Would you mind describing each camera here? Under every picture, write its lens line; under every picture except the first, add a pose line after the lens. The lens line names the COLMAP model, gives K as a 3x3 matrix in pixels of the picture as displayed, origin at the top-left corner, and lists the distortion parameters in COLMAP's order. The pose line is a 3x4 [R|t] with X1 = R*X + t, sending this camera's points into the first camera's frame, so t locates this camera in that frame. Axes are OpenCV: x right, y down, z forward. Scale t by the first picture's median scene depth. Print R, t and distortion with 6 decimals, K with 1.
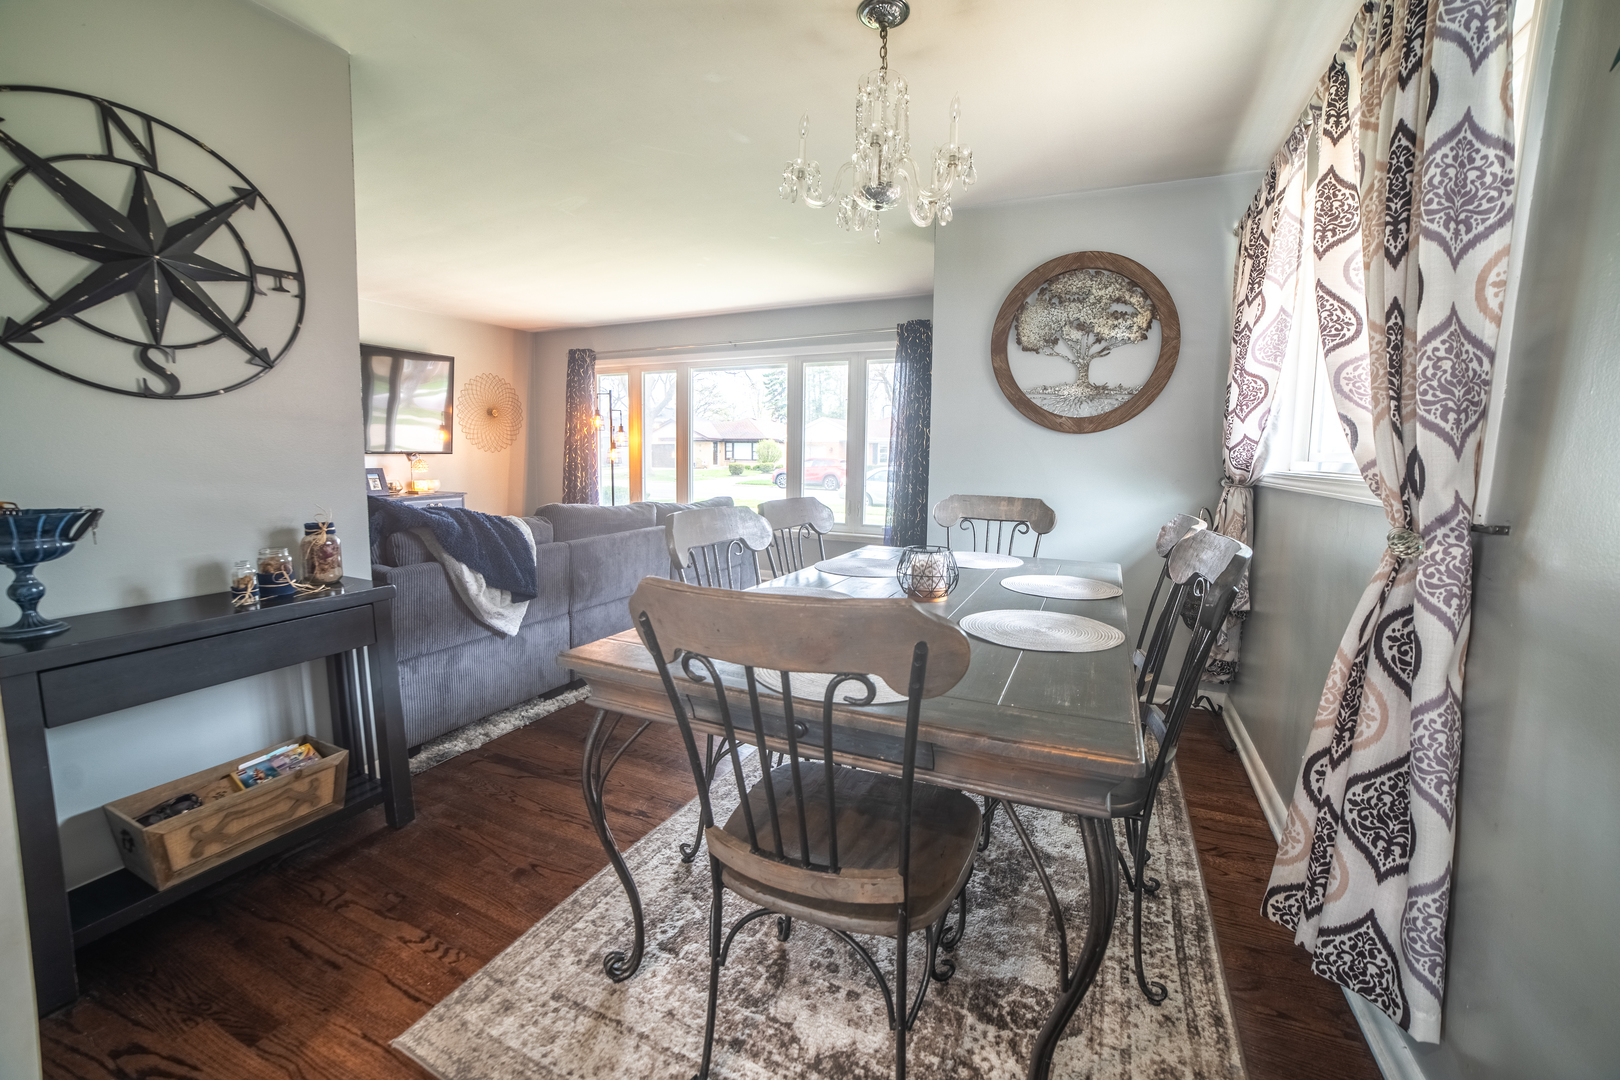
lens RADIAL K [[647.3, 0, 816.2], [0, 647.3, 528.9], [0, 0, 1]] dist [-0.088146, 0.030661]
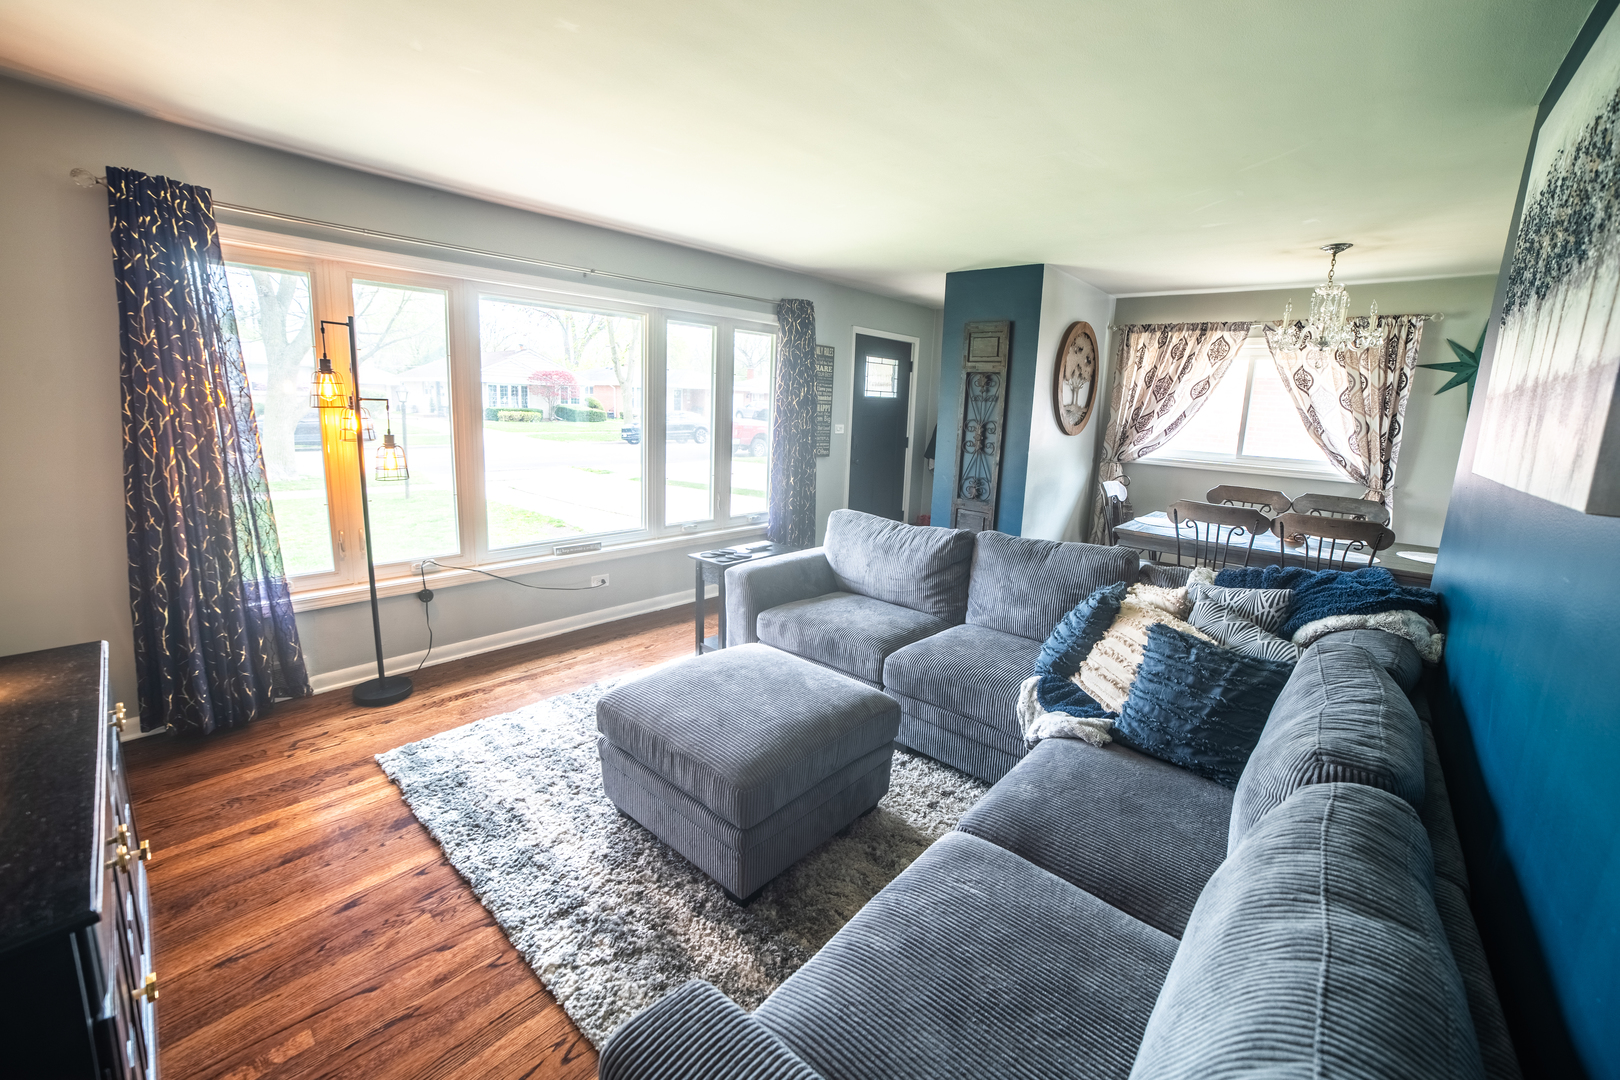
lens RADIAL K [[647.3, 0, 816.2], [0, 647.3, 528.9], [0, 0, 1]] dist [-0.088146, 0.030661]
pose [[0.287775, -0.190399, 0.938581, -0.789041], [0.070859, 0.981585, 0.177397, -0.149563], [-0.955073, 0.015457, 0.295967, 0.673948]]
